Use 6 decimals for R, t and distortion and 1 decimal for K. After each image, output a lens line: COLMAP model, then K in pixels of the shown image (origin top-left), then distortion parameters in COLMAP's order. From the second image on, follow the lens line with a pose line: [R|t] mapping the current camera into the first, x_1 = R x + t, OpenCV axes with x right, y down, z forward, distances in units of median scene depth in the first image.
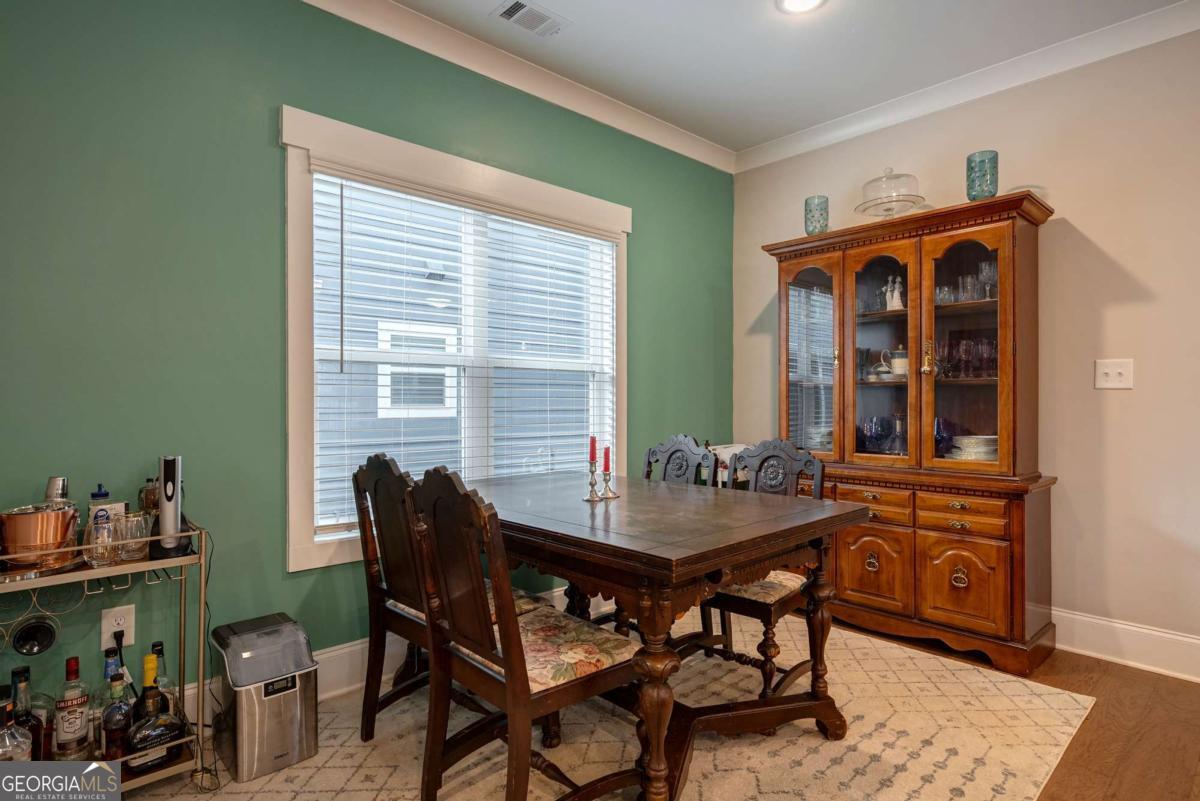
lens RADIAL K [[627.7, 0, 599.3], [0, 627.7, 401.8], [0, 0, 1]] dist [0.003116, 0.000366]
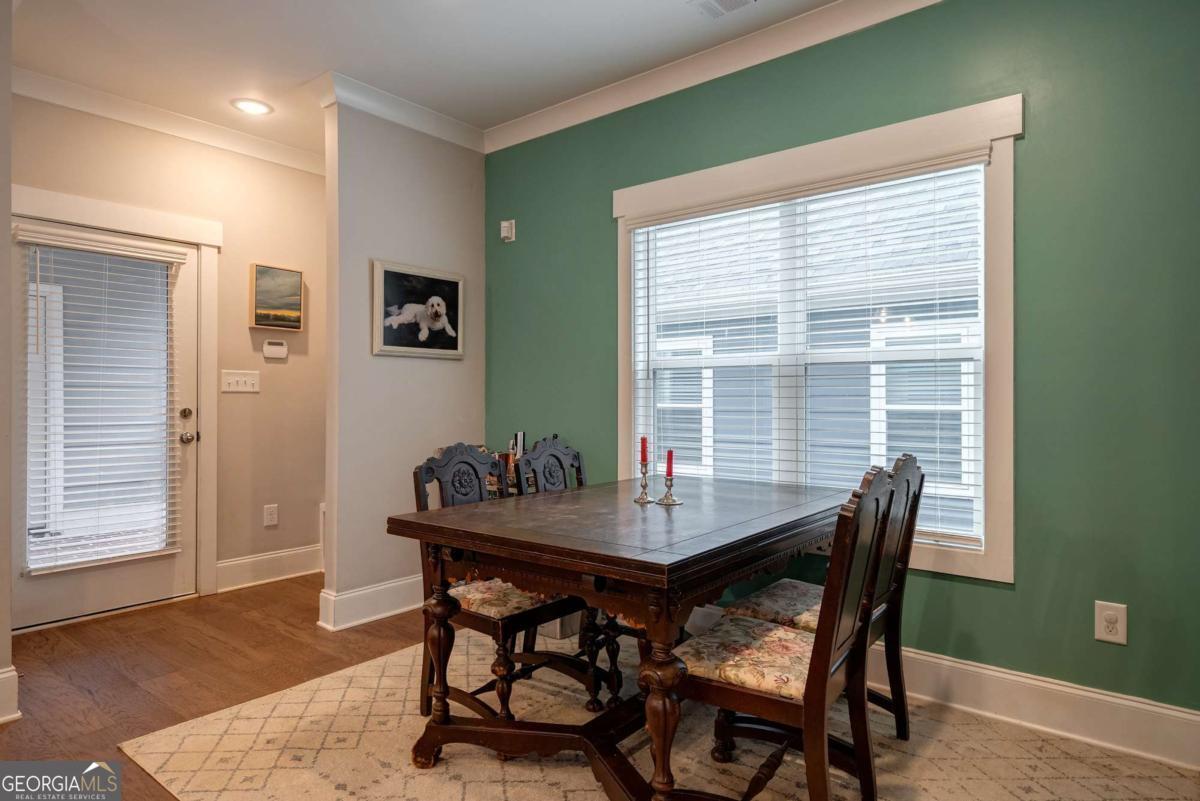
lens RADIAL K [[686.4, 0, 596.3], [0, 686.4, 395.0], [0, 0, 1]] dist [0.003689, -0.000260]
pose [[0.137889, -0.004813, -0.990436, 1.051656], [-0.005115, 0.999971, -0.005571, -0.005740], [0.990435, 0.005834, 0.137860, 0.777366]]
